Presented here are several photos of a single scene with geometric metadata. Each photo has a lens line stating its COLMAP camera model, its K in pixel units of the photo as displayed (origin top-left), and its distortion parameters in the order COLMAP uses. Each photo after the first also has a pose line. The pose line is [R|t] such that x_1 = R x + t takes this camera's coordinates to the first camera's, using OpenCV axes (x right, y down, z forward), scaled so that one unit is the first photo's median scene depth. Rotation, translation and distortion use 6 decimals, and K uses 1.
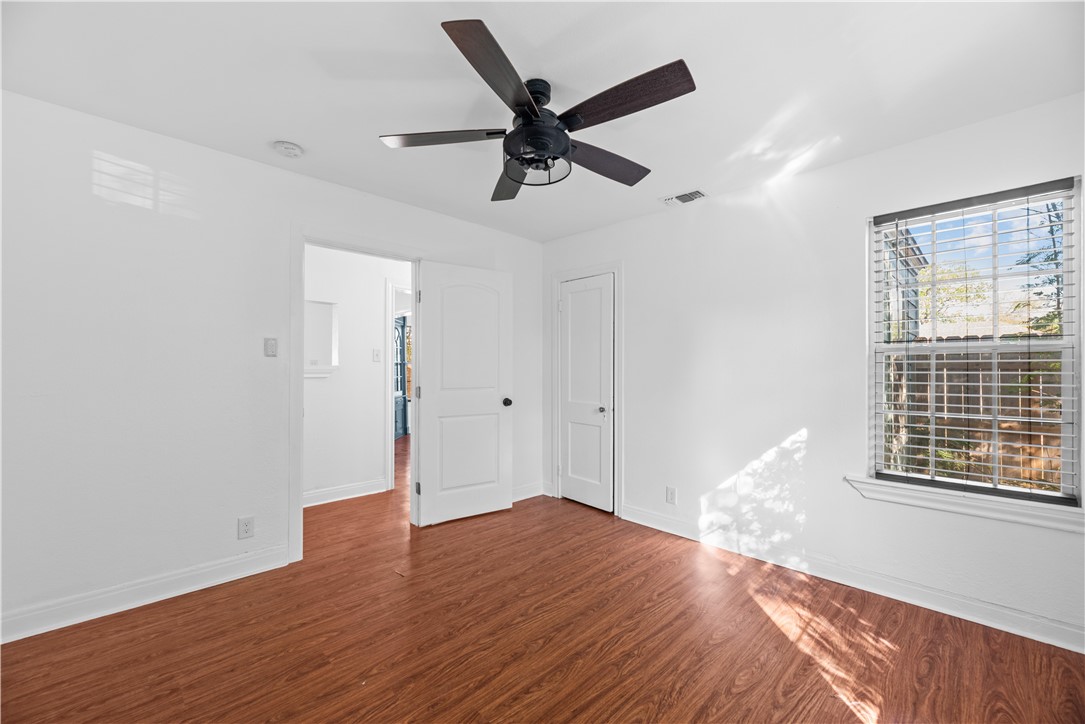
lens RADIAL K [[440.9, 0, 541.3], [0, 440.9, 366.4], [0, 0, 1]] dist [-0.002864, -0.000050]
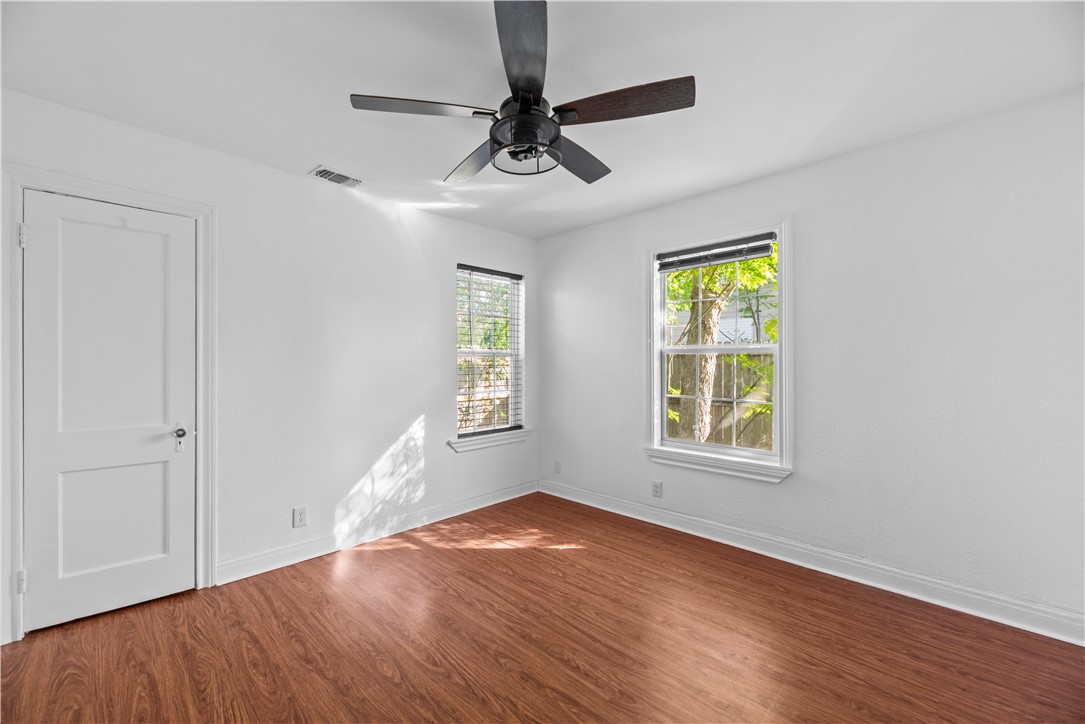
lens RADIAL K [[444.5, 0, 542.5], [0, 444.5, 362.0], [0, 0, 1]] dist [0.001867, 0.000095]
pose [[-0.017213, -0.000622, 0.999852, -0.727148], [0.001307, 0.999999, 0.000644, -0.000970], [-0.999851, 0.001318, -0.017213, 0.724850]]
